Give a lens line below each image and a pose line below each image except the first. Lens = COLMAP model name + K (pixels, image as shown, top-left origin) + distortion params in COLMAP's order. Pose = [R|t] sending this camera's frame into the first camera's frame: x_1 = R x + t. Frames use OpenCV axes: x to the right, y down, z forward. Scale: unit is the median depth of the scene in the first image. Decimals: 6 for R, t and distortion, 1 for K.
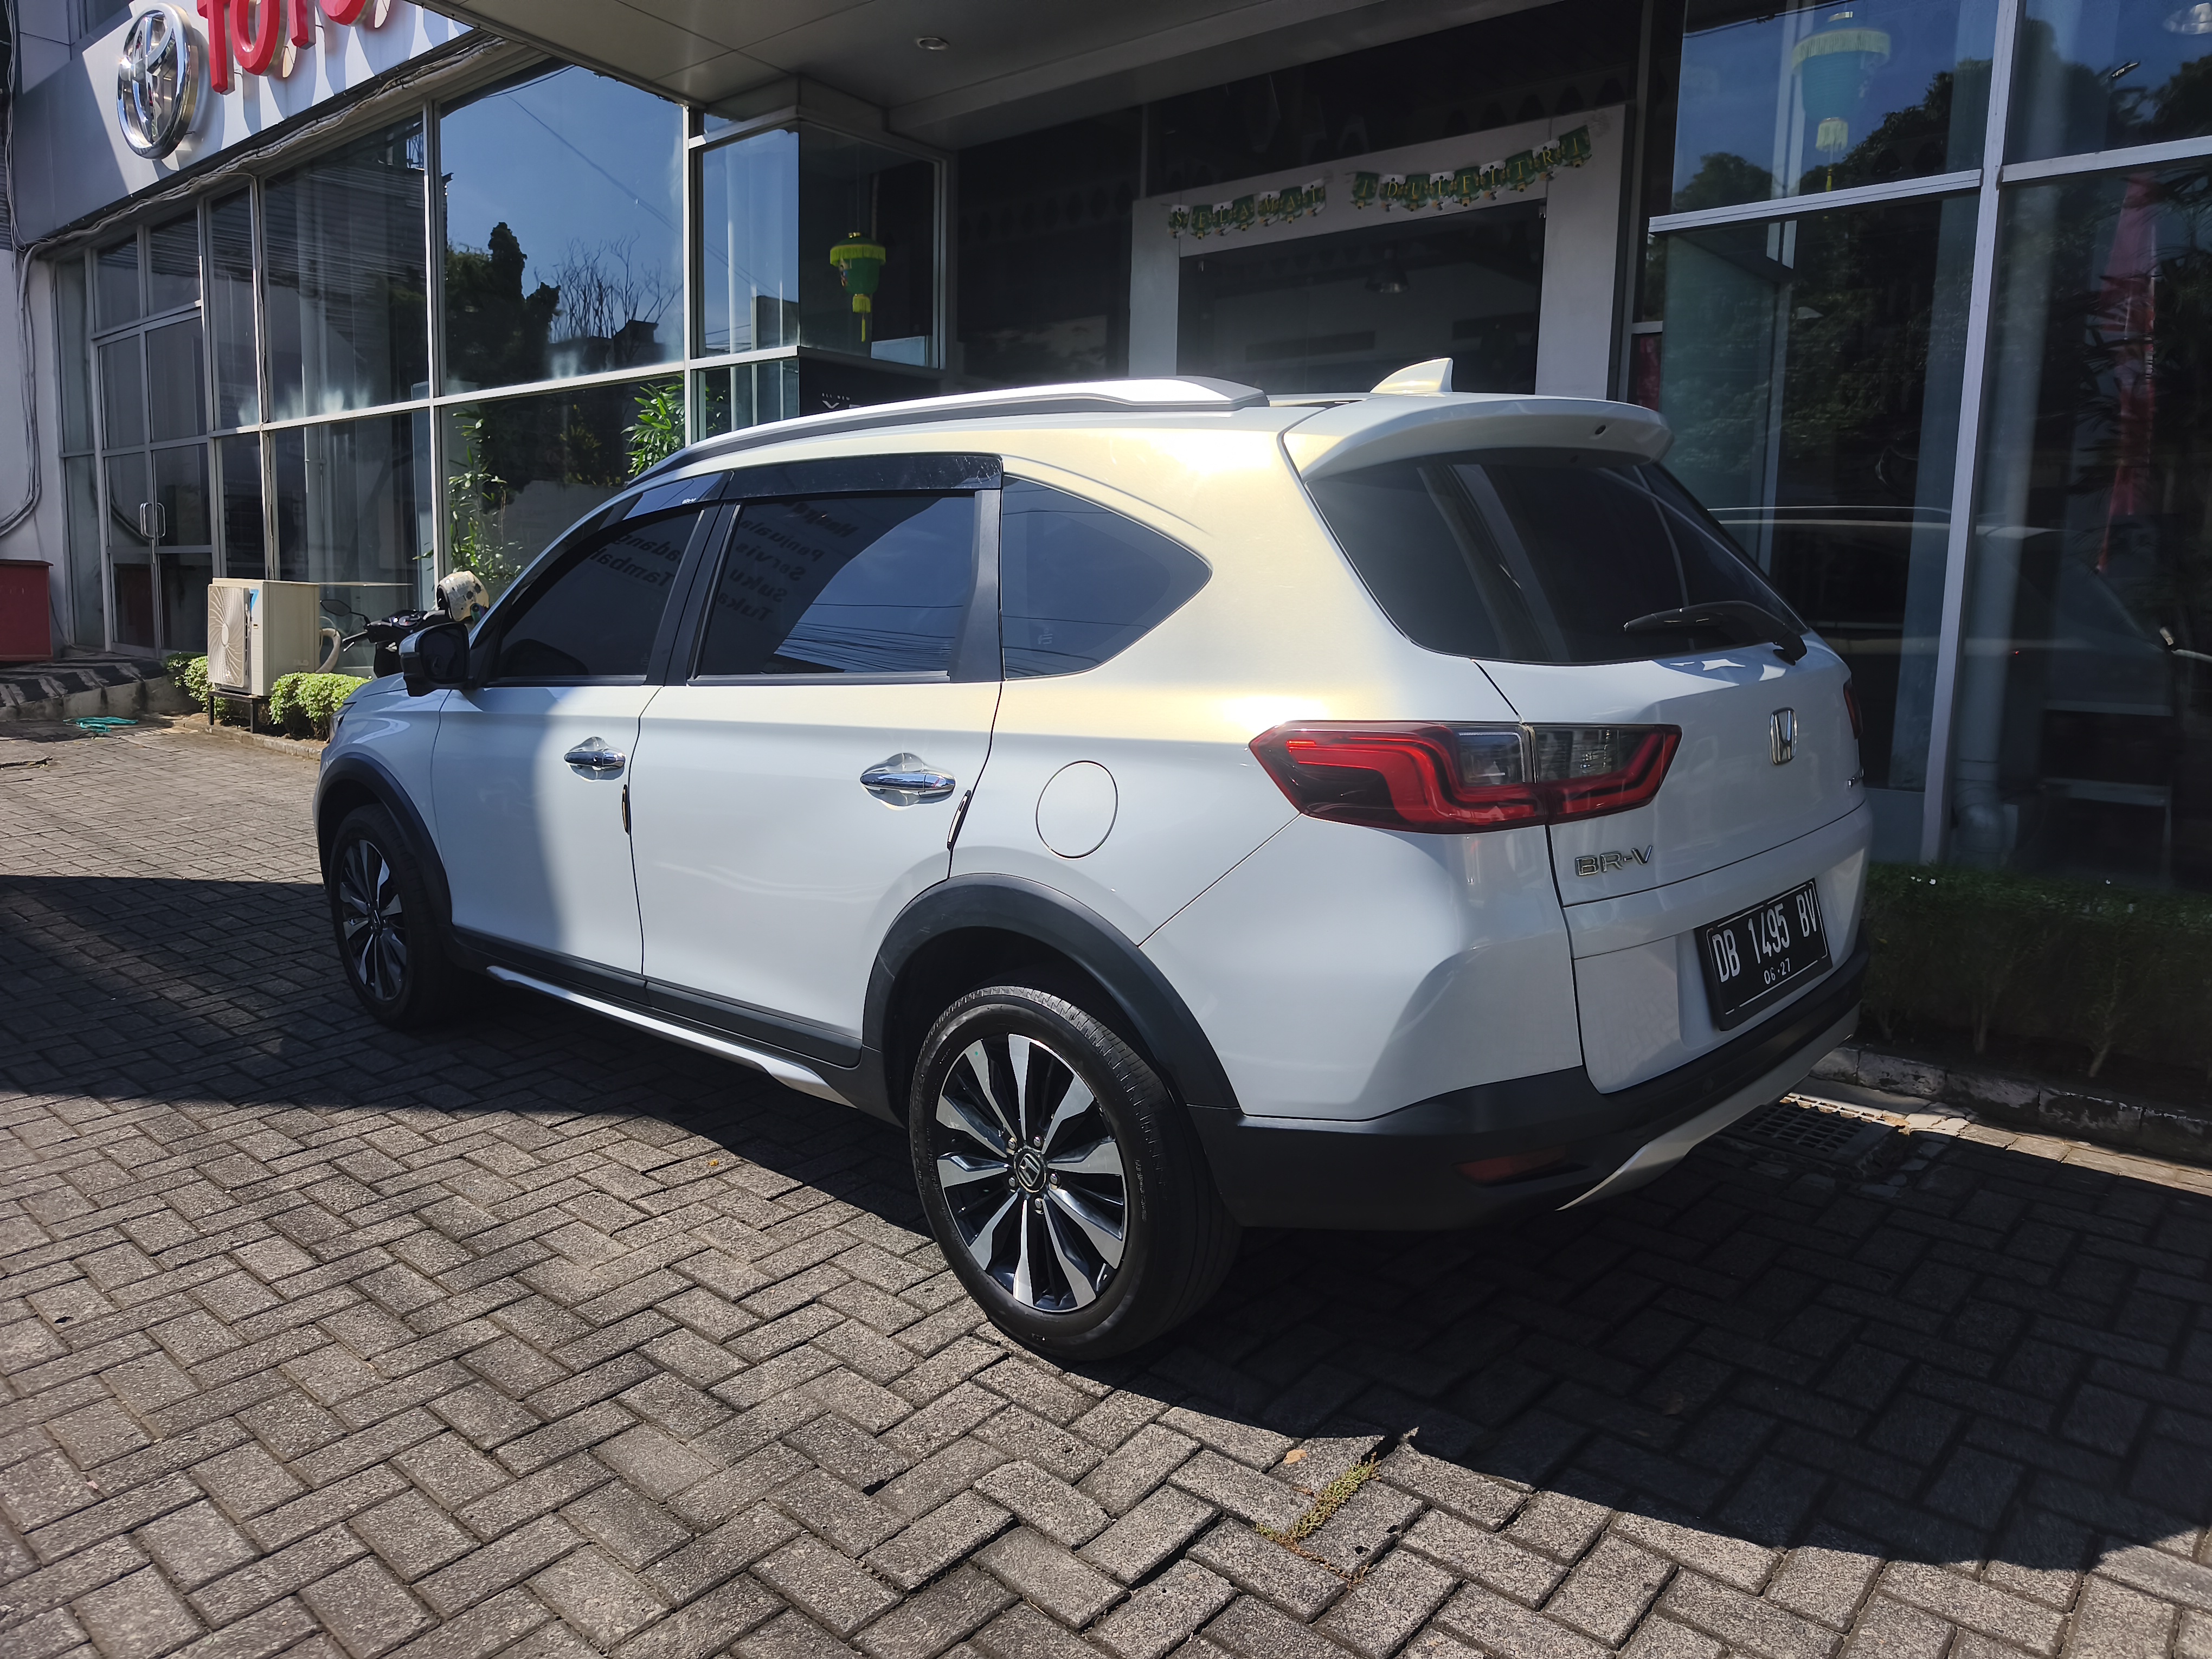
lens RADIAL K [[1526.3, 0, 1090.5], [0, 1526.3, 808.2], [0, 0, 1]] dist [-0.000165, -0.008741]
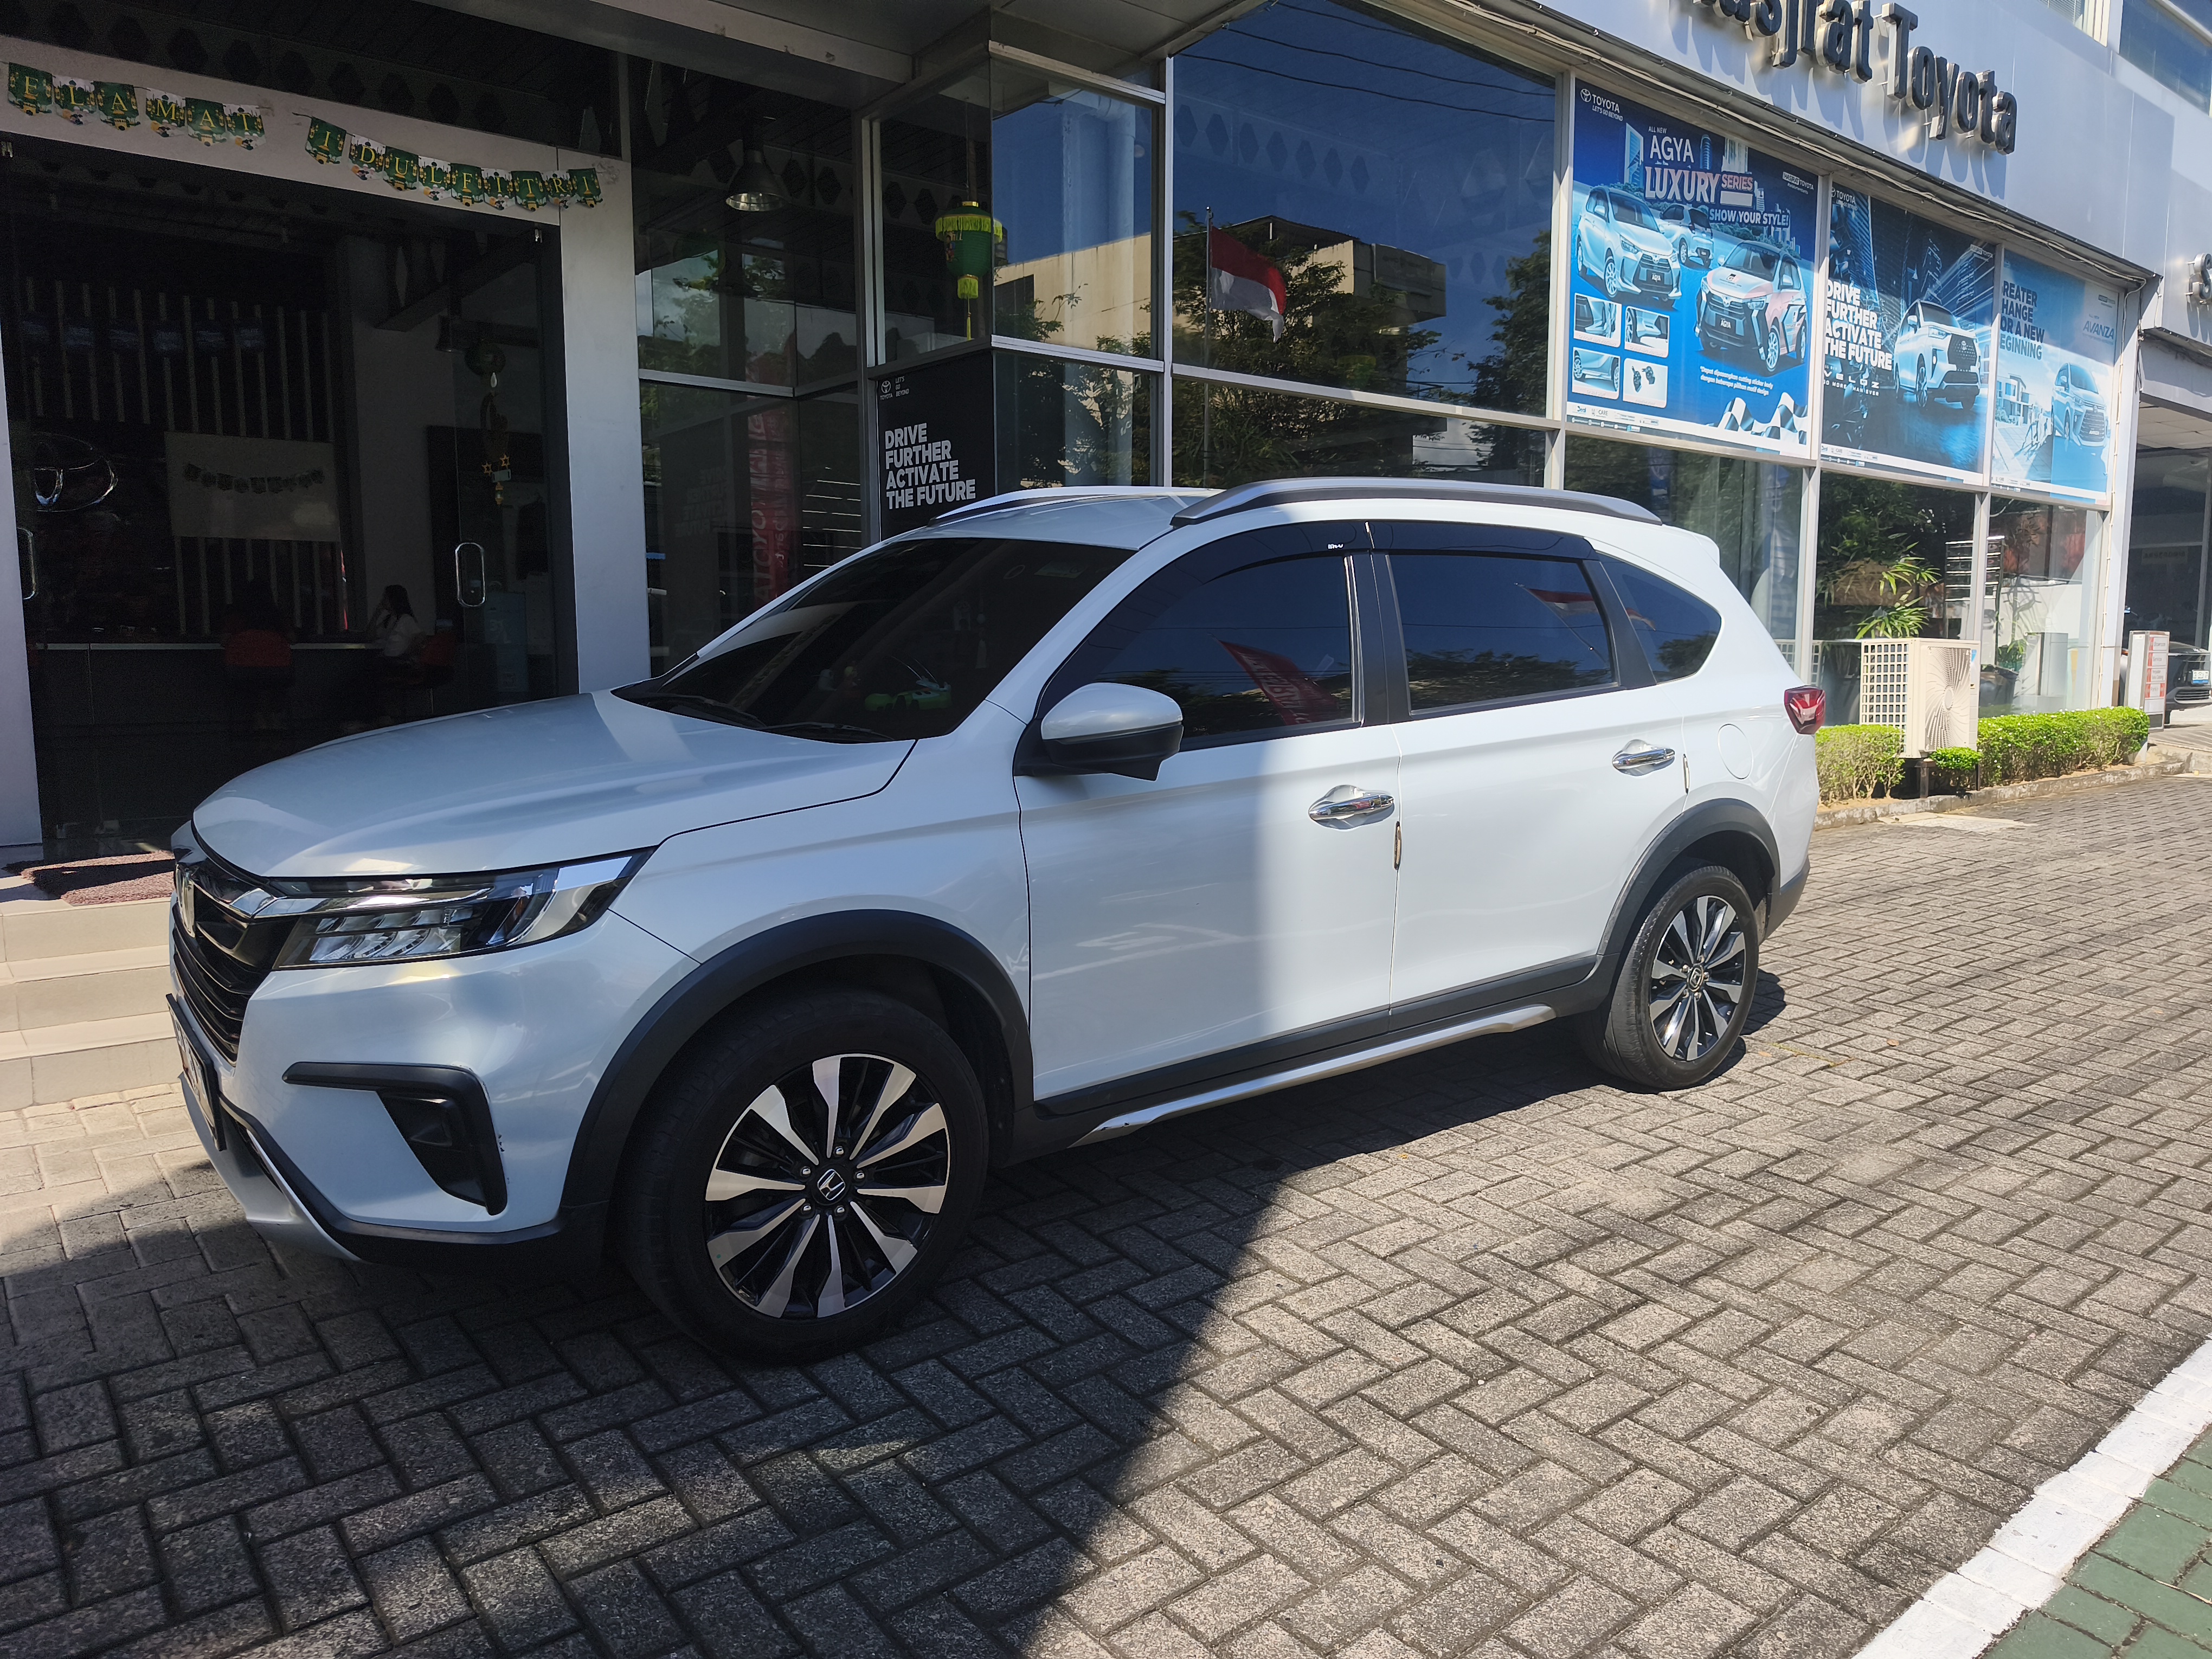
lens RADIAL K [[1526.3, 0, 1105.3], [0, 1526.3, 833.1], [0, 0, 1]] dist [-0.000165, -0.008741]
pose [[0.155902, -0.144499, 0.977146, -1.621724], [0.136091, 0.982950, 0.123645, -0.195506], [-0.978352, 0.113705, 0.172910, 1.229441]]
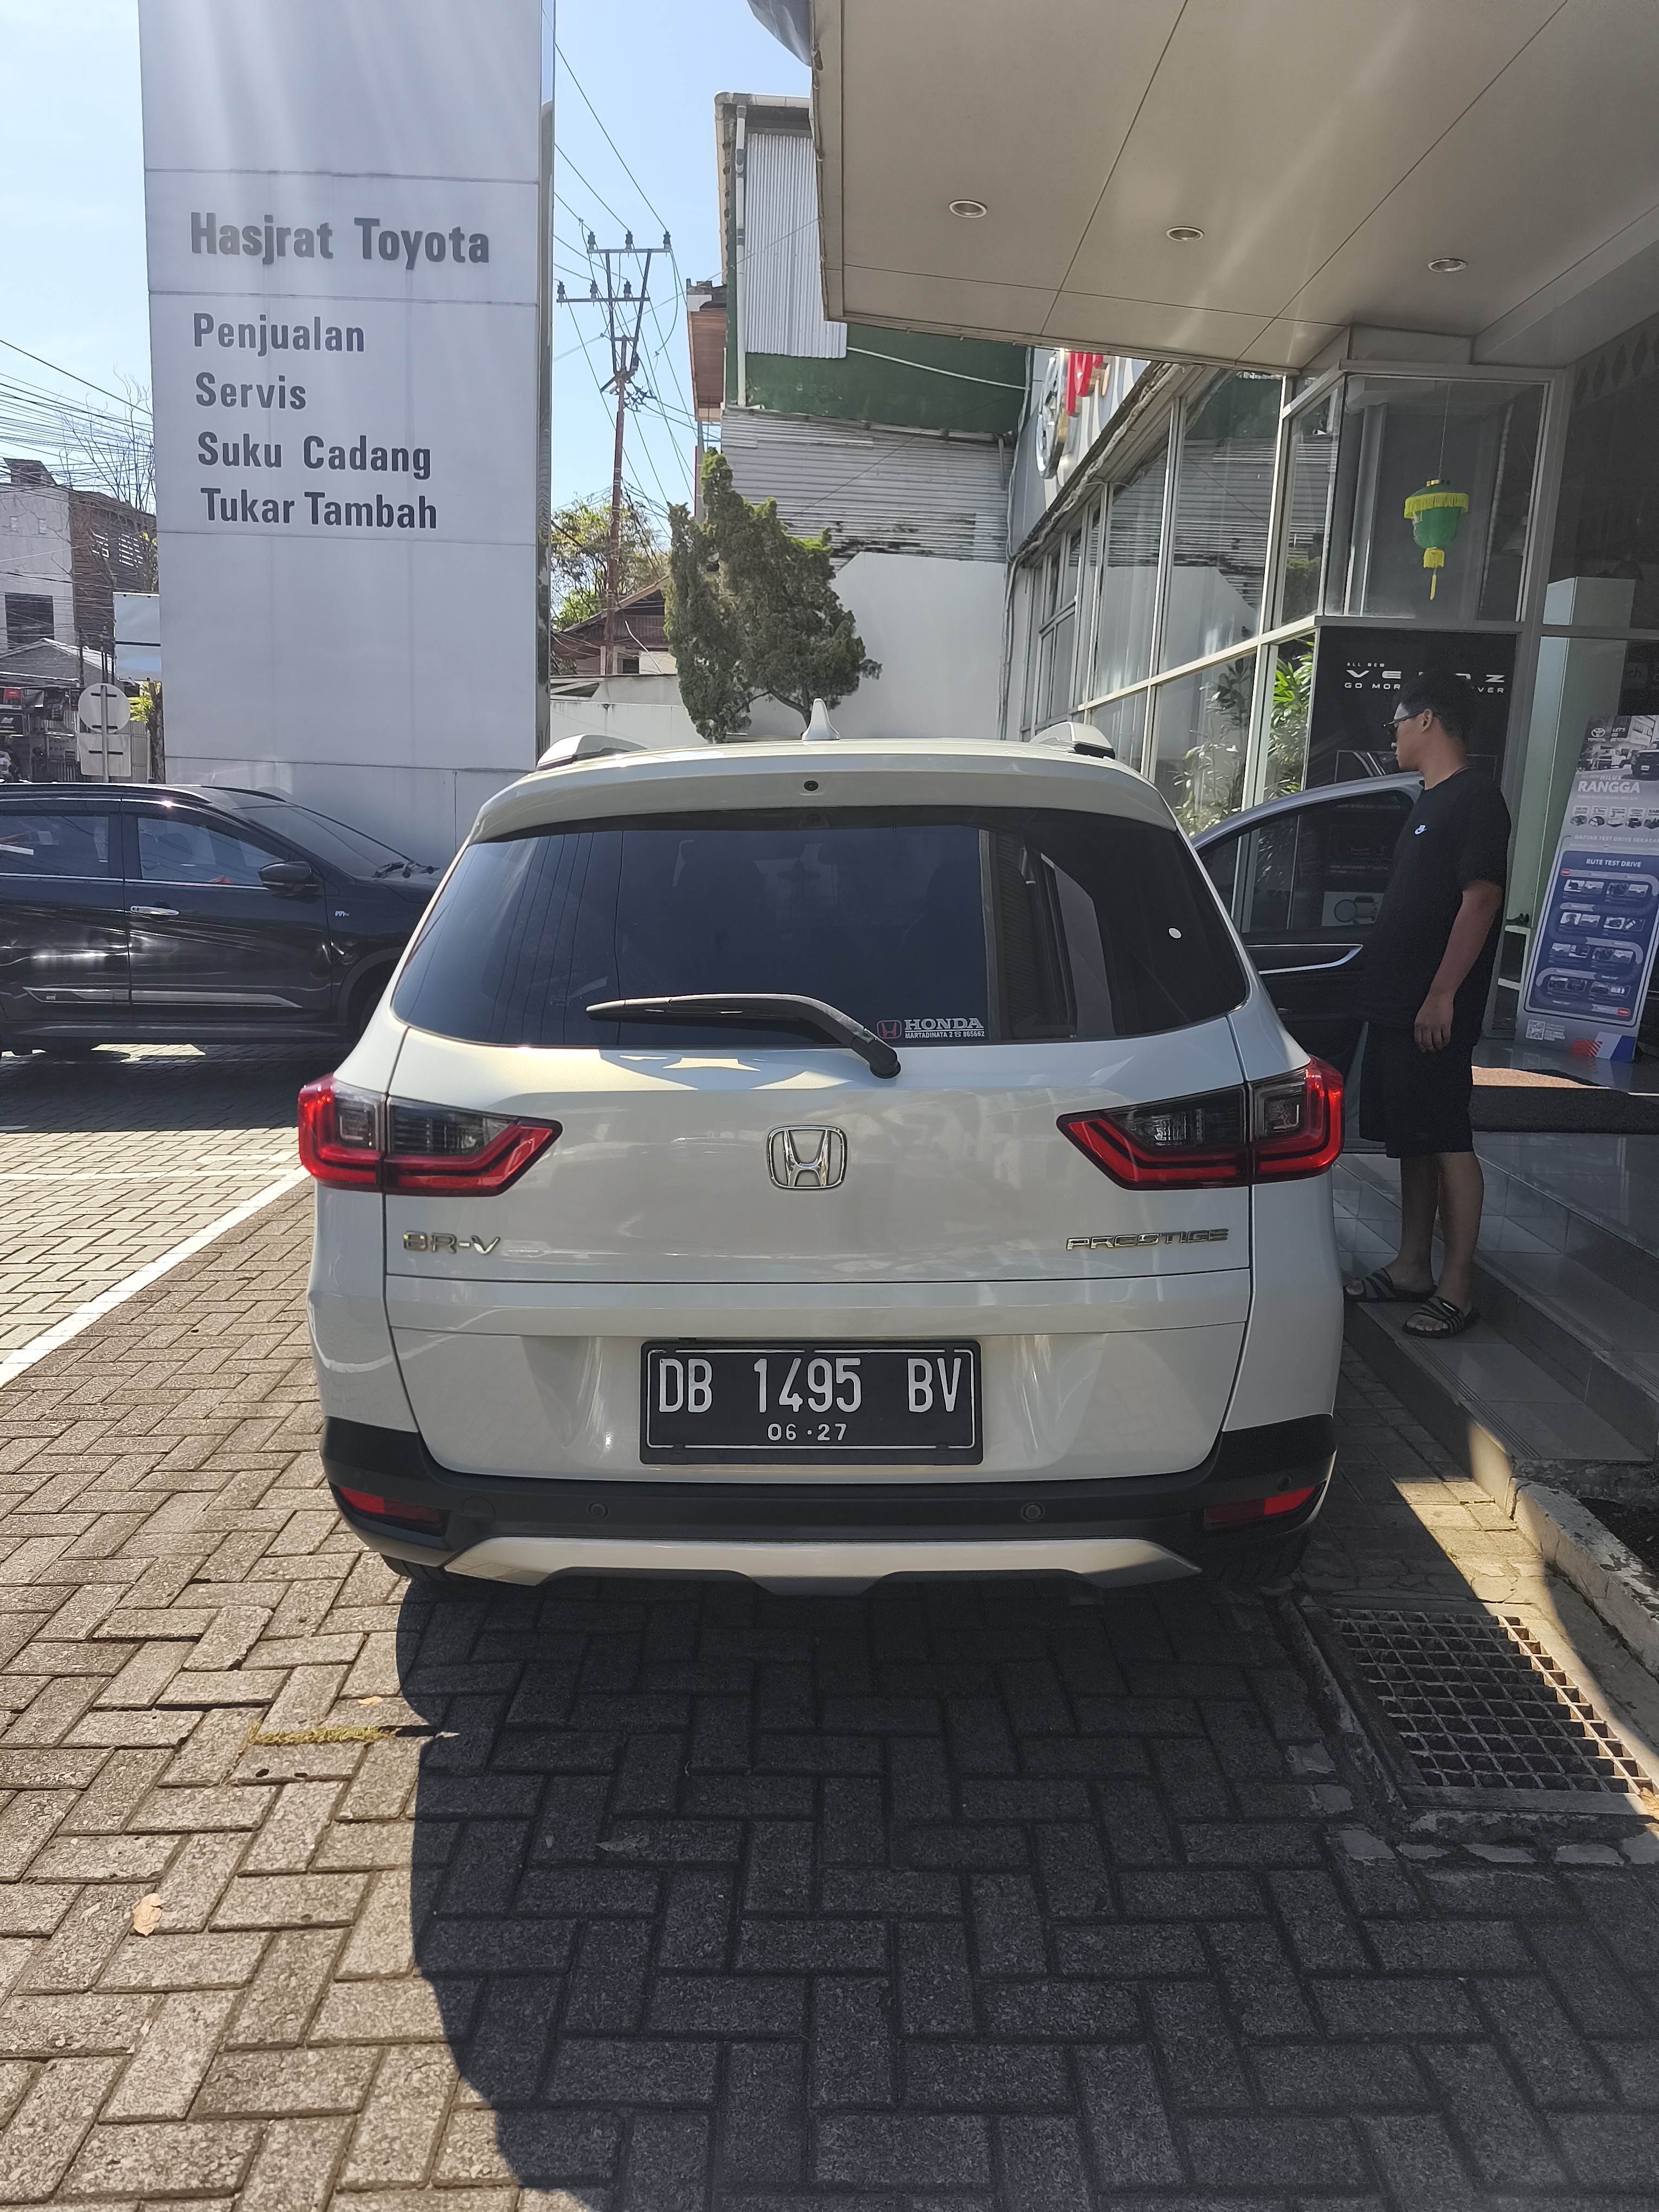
lens RADIAL K [[1526.3, 0, 815.1], [0, 1526.3, 1066.6], [0, 0, 1]] dist [-0.000165, -0.008741]
pose [[0.657916, 0.128831, -0.741990, 0.952185], [-0.119037, 0.990663, 0.066459, -0.136087], [0.743624, 0.044600, 0.667108, 0.386514]]
